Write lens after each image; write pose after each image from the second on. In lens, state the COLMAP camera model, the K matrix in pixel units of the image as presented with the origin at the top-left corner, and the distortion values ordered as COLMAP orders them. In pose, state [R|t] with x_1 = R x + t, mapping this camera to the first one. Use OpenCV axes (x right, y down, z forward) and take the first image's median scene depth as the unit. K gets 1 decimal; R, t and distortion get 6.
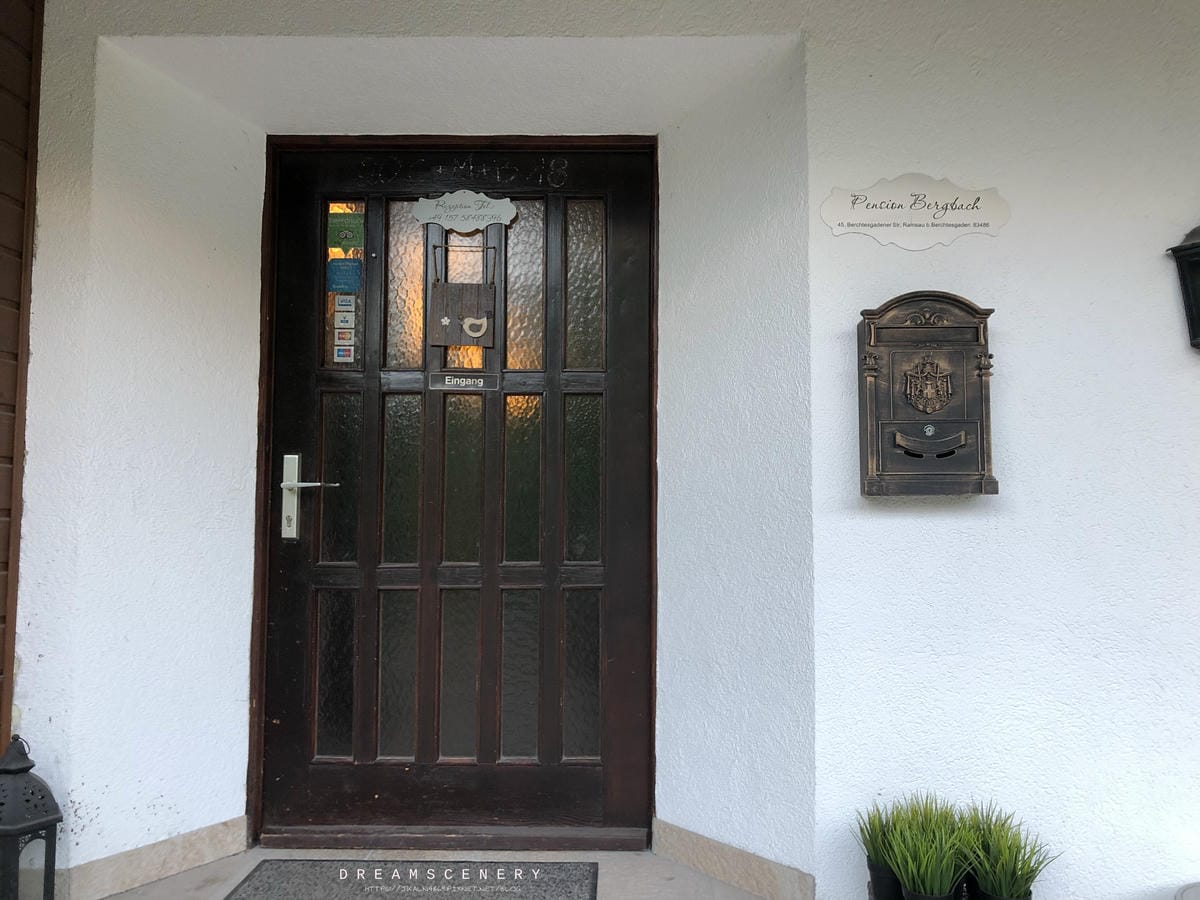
lens RADIAL K [[973.9, 0, 599.5], [0, 973.9, 450.3], [0, 0, 1]] dist [0.006951, 0.001945]
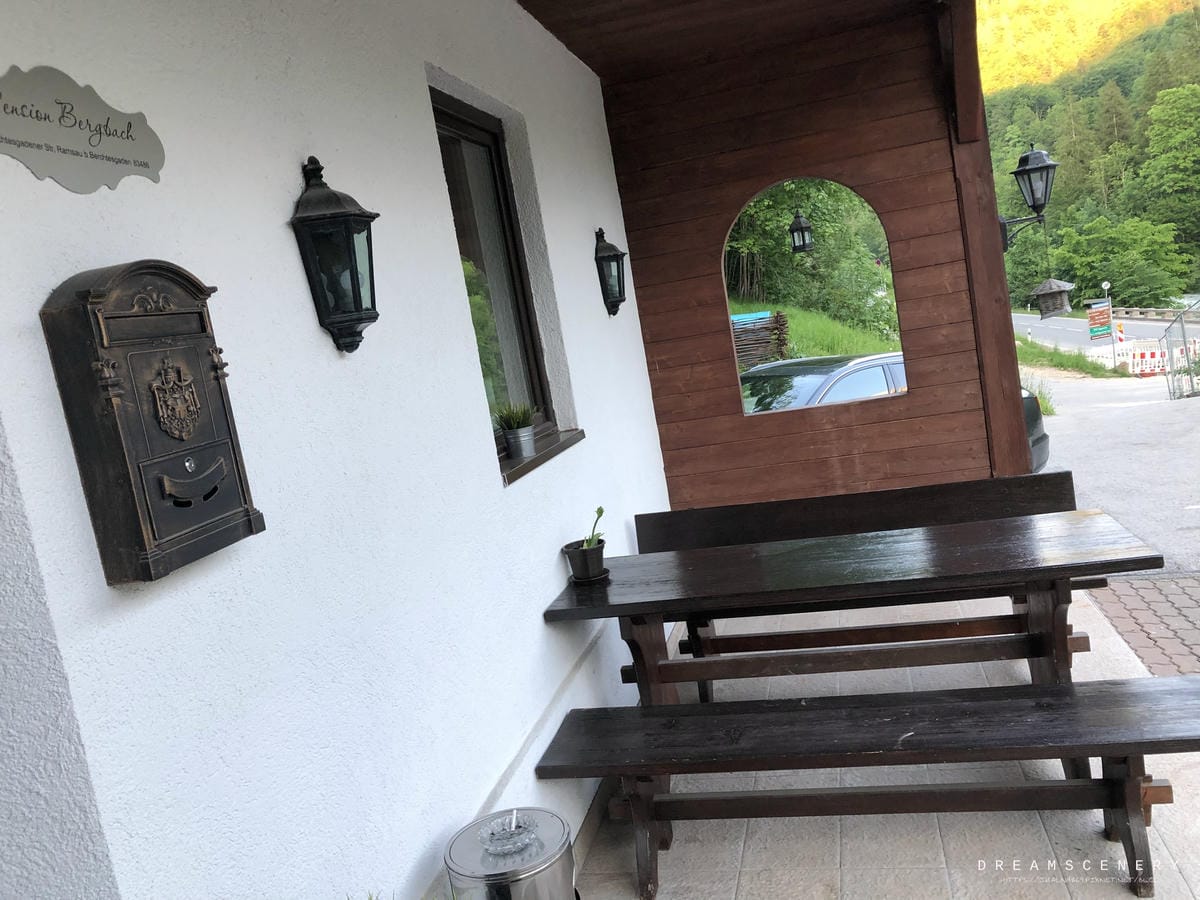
lens RADIAL K [[973.9, 0, 598.9], [0, 973.9, 444.8], [0, 0, 1]] dist [0.006951, 0.001945]
pose [[0.213175, -0.161401, 0.963590, -0.261105], [0.107284, 0.984163, 0.141112, -0.099951], [-0.971106, 0.073297, 0.227115, 0.558568]]
